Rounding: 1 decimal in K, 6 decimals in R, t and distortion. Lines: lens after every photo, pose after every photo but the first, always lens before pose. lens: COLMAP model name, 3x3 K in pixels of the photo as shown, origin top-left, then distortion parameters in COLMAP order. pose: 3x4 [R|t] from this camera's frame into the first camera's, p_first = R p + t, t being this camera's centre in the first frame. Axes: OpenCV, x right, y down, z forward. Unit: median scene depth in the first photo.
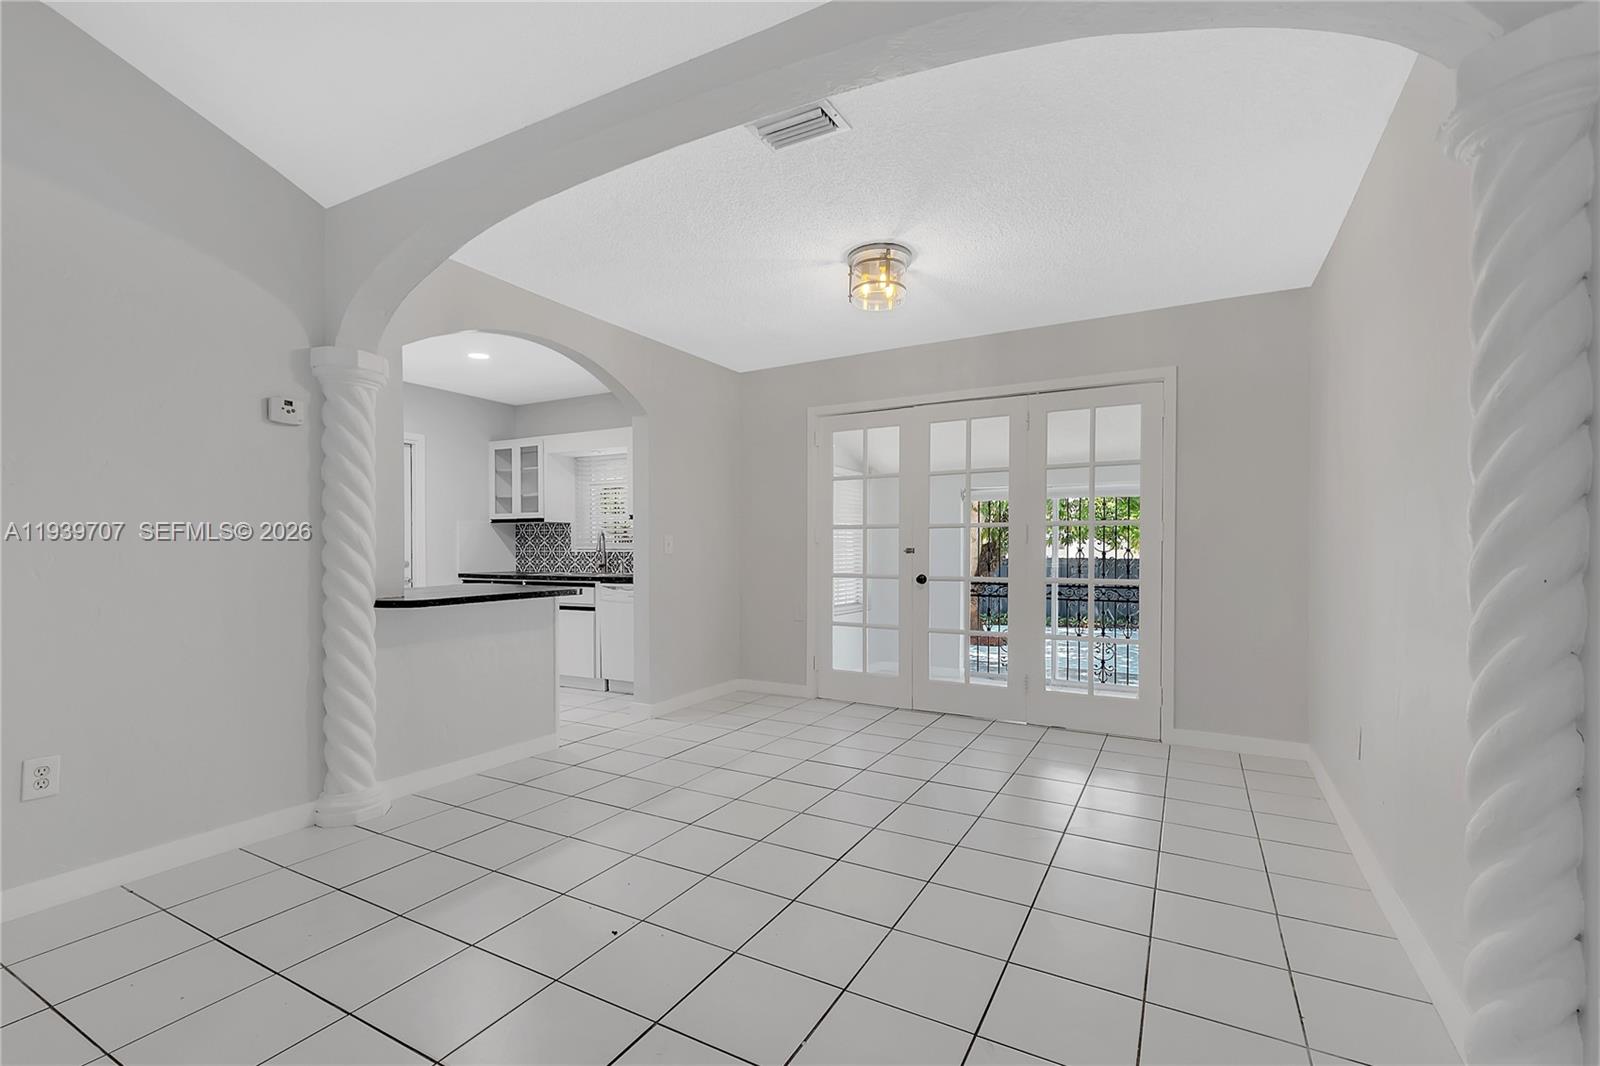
lens RADIAL K [[715.6, 0, 790.1], [0, 715.6, 559.6], [0, 0, 1]] dist [0.051202, -0.025300]
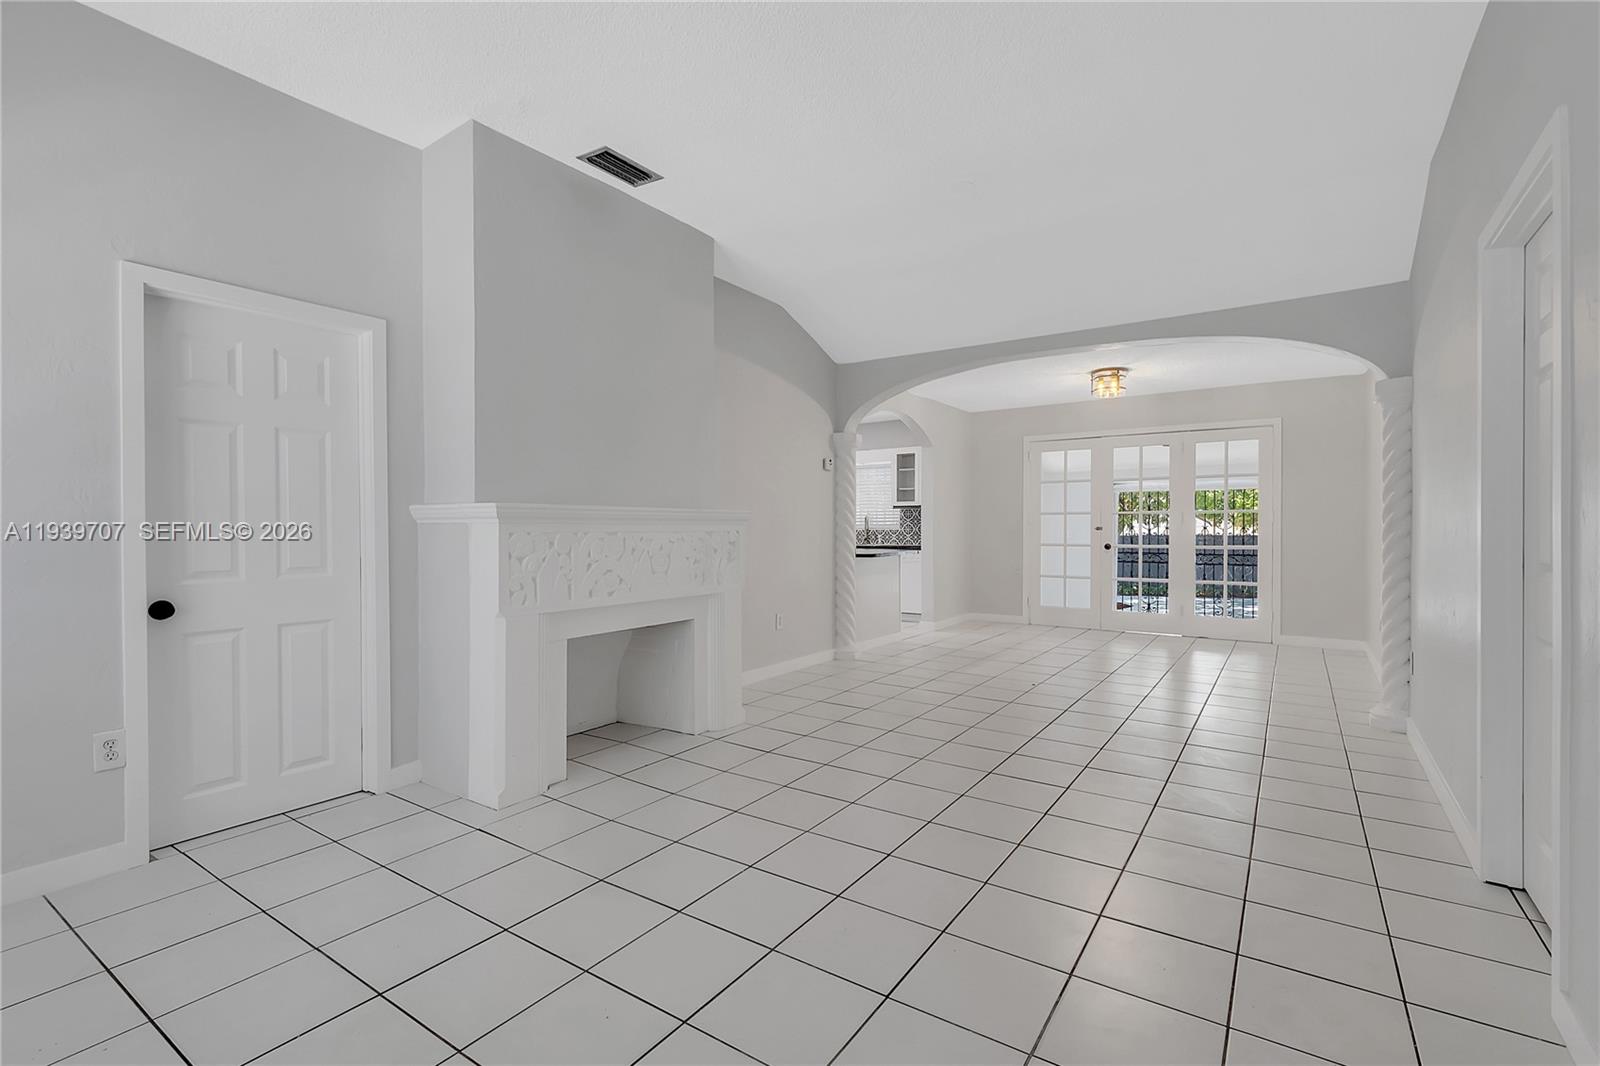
lens RADIAL K [[711.4, 0, 768.7], [0, 711.4, 539.9], [0, 0, 1]] dist [0.031167, -0.028047]
pose [[0.992367, 0.001097, -0.123317, -0.366687], [-0.000751, 0.999996, 0.002847, 0.008454], [0.123319, -0.002733, 0.992363, -0.661318]]
